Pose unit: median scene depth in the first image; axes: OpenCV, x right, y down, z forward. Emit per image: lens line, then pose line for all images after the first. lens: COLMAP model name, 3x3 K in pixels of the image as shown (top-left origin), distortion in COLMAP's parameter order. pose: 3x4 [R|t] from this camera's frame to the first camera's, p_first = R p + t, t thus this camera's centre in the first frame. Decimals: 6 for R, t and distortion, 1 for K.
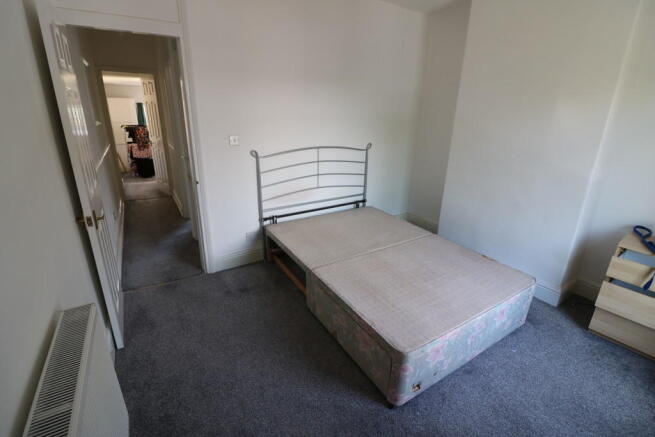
lens RADIAL K [[305.2, 0, 326.7], [0, 305.2, 215.6], [0, 0, 1]] dist [0.000946, -0.000373]
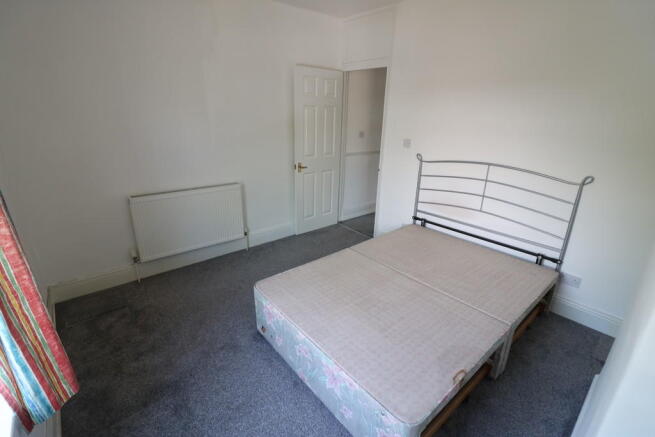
lens RADIAL K [[305.2, 0, 326.1], [0, 305.2, 217.7], [0, 0, 1]] dist [0.000946, -0.000373]
pose [[0.135951, 0.313883, -0.939678, 0.745299], [-0.344271, 0.904343, 0.252272, -0.147739], [0.928975, 0.289207, 0.231007, 0.433718]]
